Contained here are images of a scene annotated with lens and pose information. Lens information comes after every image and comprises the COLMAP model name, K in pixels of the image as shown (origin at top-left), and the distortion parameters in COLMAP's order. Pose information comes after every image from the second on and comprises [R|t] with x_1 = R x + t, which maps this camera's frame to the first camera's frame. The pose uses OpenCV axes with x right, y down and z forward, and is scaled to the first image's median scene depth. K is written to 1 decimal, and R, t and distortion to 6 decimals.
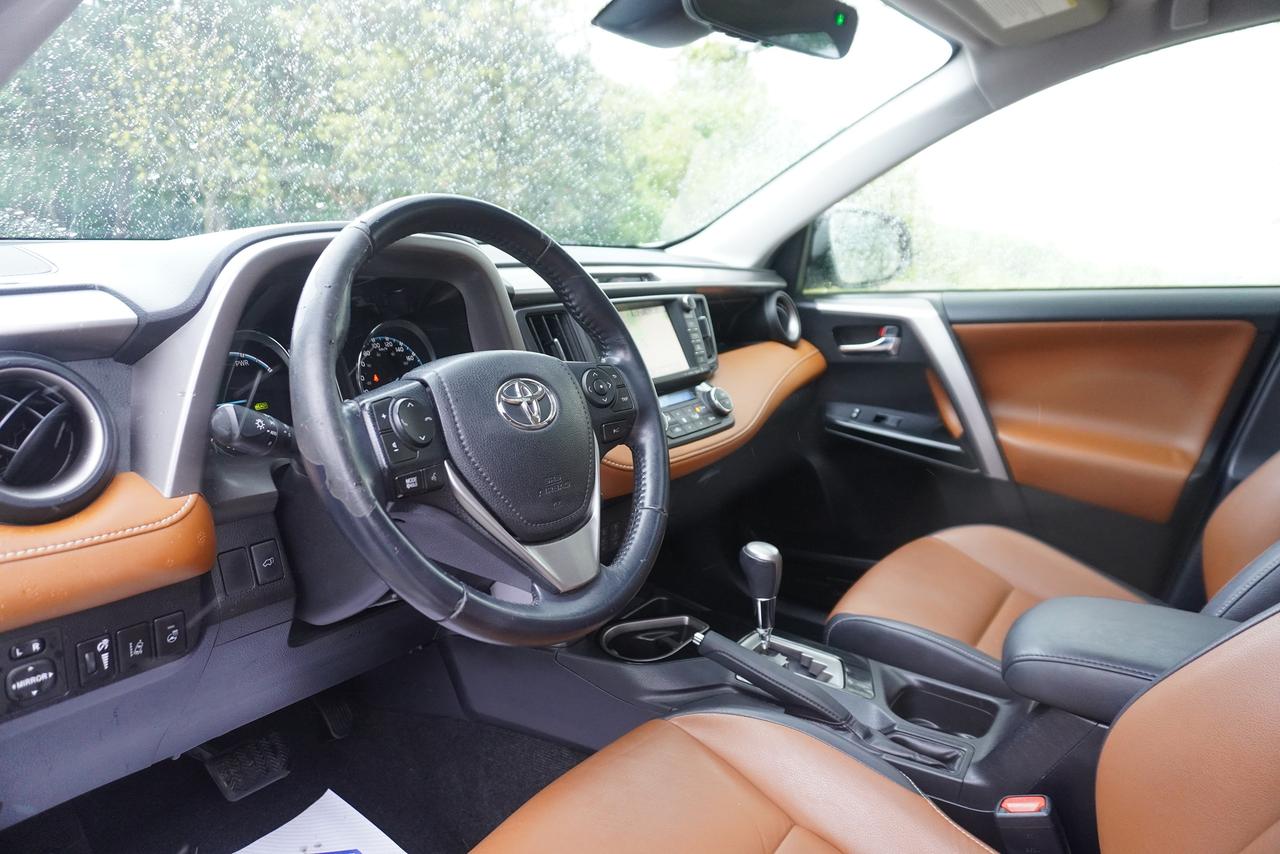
lens RADIAL K [[872.1, 0, 627.9], [0, 872.1, 423.5], [0, 0, 1]] dist [-0.034773, 0.013483]
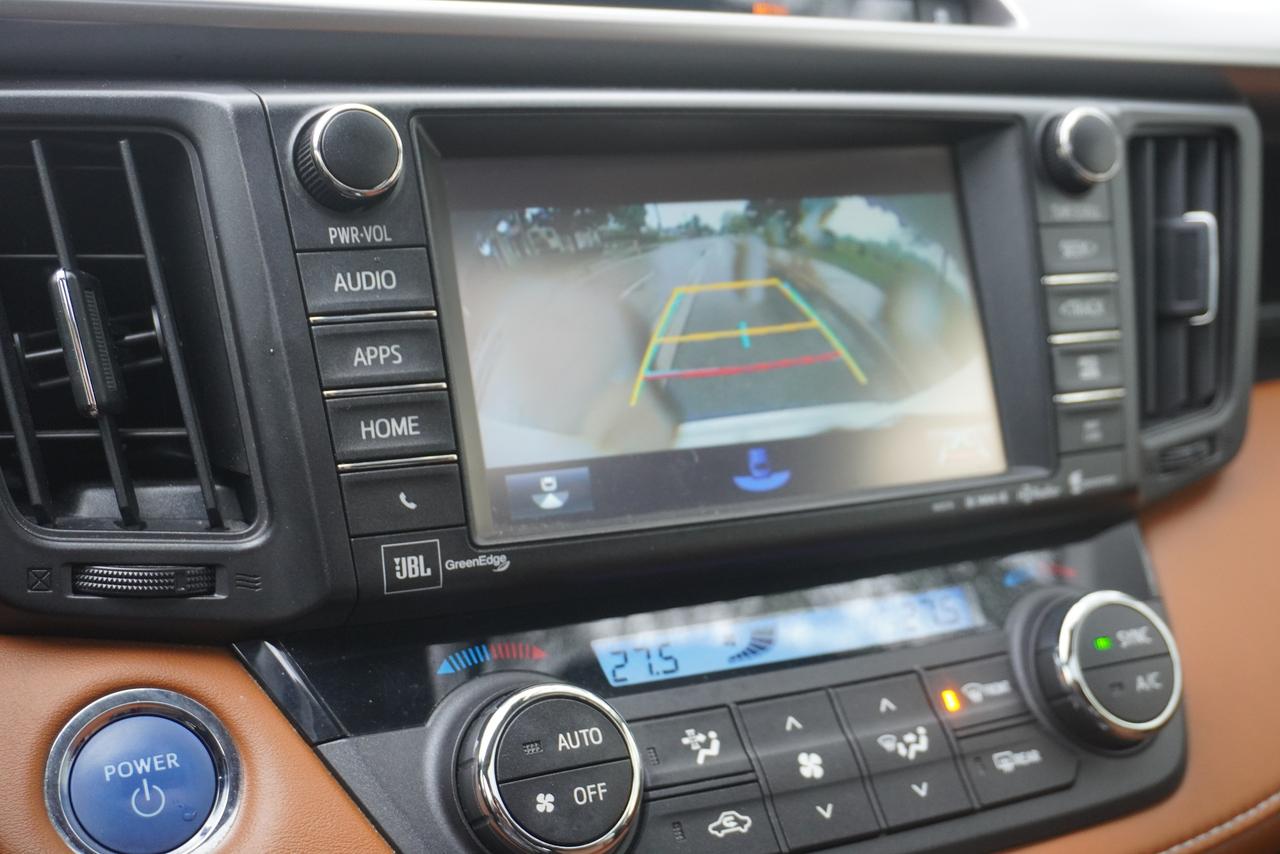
lens RADIAL K [[1858.7, 0, 639.4], [0, 1858.7, 431.5], [0, 0, 1]] dist [0.003139, 0.000000]
pose [[0.893647, 0.199046, -0.402212, 0.190988], [-0.163009, 0.979013, 0.122315, -0.126805], [0.418118, -0.043742, 0.907339, 0.648294]]
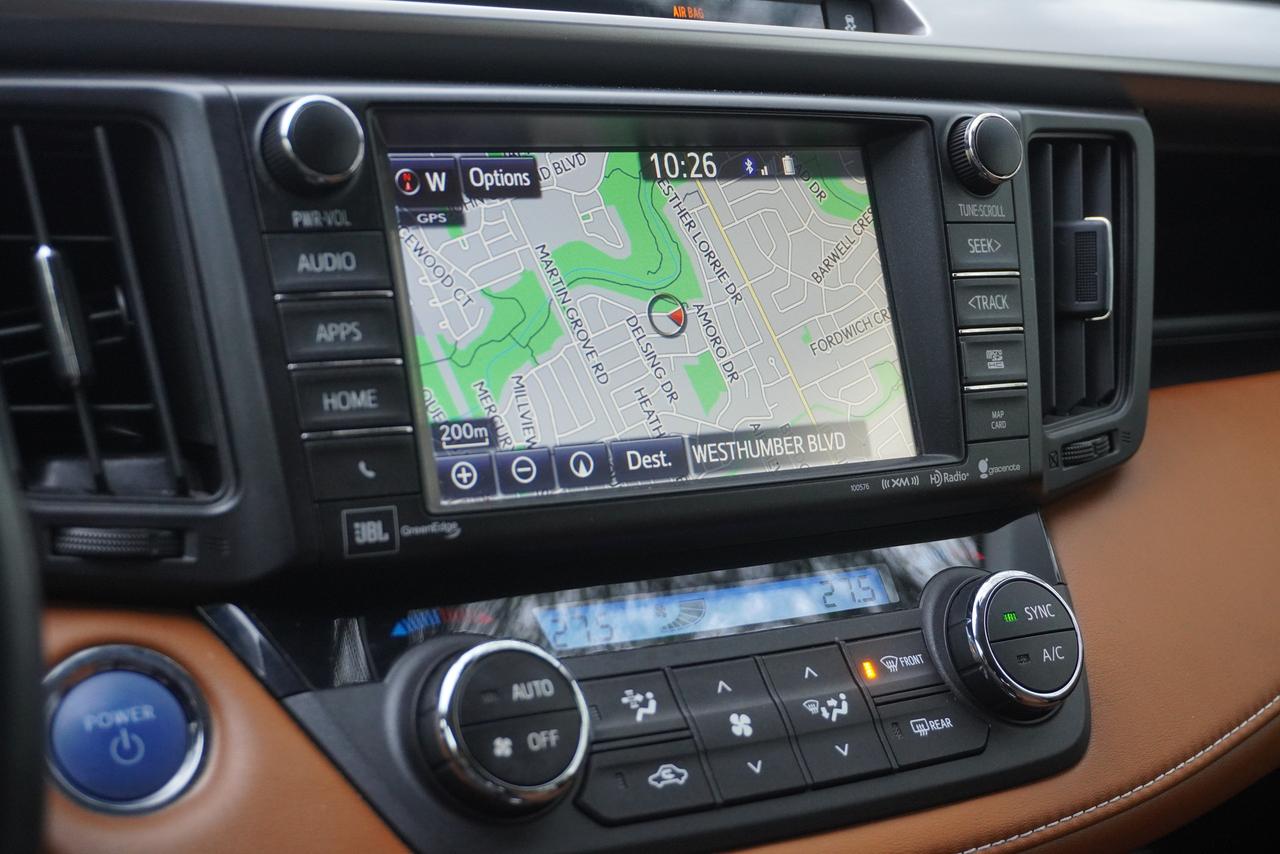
lens RADIAL K [[2225.9, 0, 637.9], [0, 2225.9, 454.0], [0, 0, 1]] dist [-0.011482, 0.000000]
pose [[0.925393, 0.187402, -0.329437, 0.212580], [-0.169288, 0.982056, 0.083115, -0.110892], [0.339102, -0.021144, 0.940512, 0.531212]]
